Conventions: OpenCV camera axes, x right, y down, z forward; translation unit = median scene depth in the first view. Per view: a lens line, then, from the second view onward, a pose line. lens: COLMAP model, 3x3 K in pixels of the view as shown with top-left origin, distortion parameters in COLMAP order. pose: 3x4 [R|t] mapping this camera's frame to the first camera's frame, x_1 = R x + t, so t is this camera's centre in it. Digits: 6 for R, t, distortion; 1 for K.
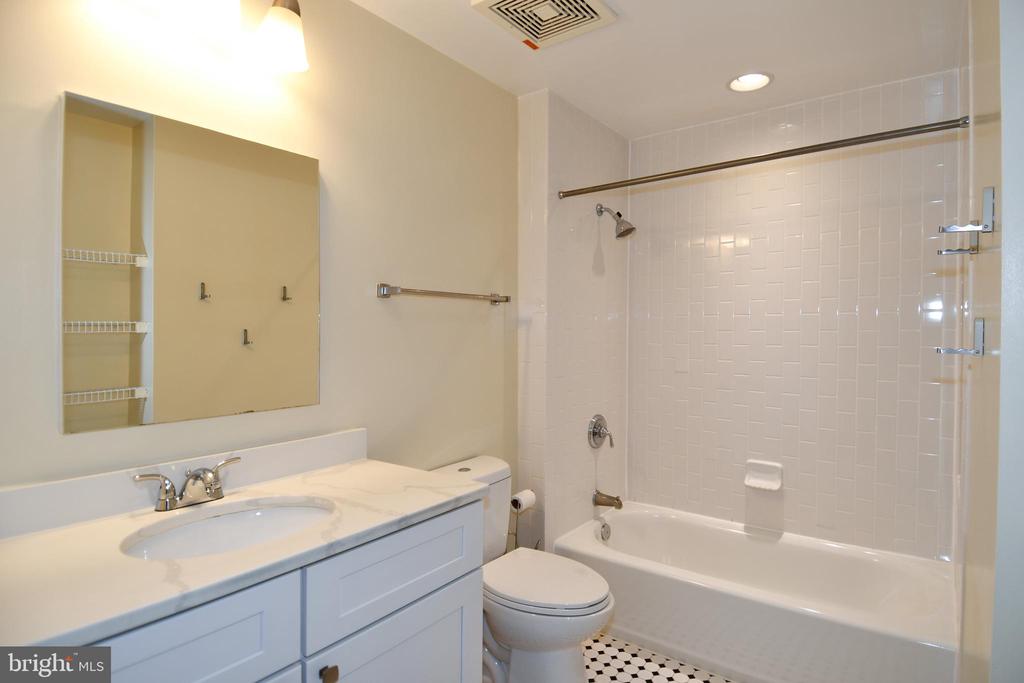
lens RADIAL K [[541.4, 0, 538.4], [0, 541.4, 330.7], [0, 0, 1]] dist [0.045312, -0.050032]
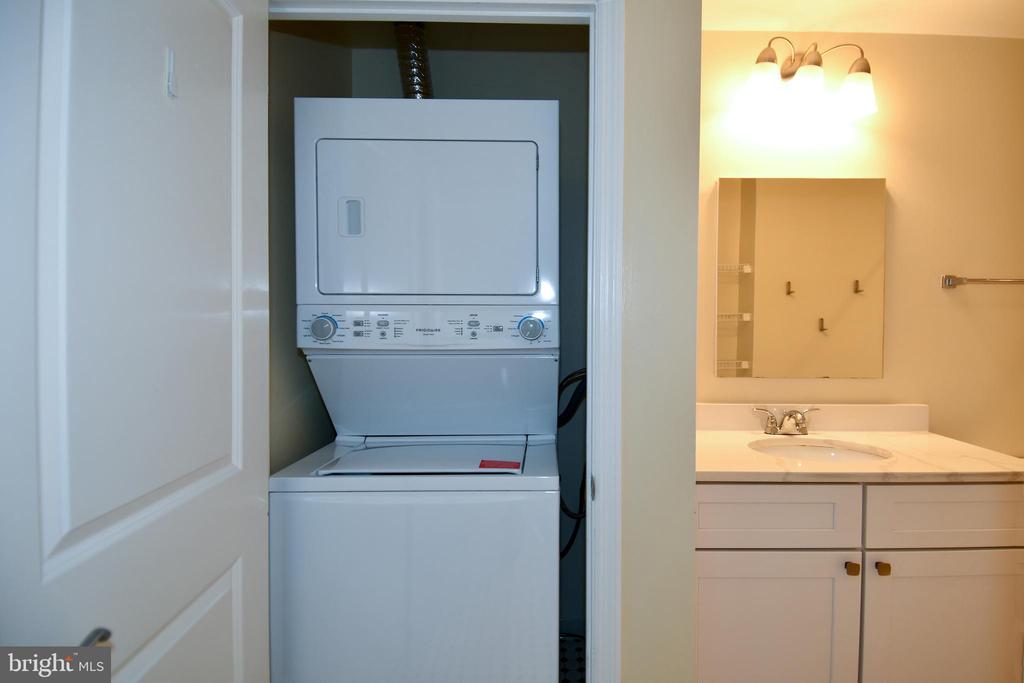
lens RADIAL K [[541.4, 0, 538.4], [0, 541.4, 330.7], [0, 0, 1]] dist [0.045312, -0.050032]
pose [[0.567939, 0.017828, -0.822878, 0.194170], [-0.004561, 0.999818, 0.018513, 0.010489], [0.823058, -0.006761, 0.567917, -0.386859]]
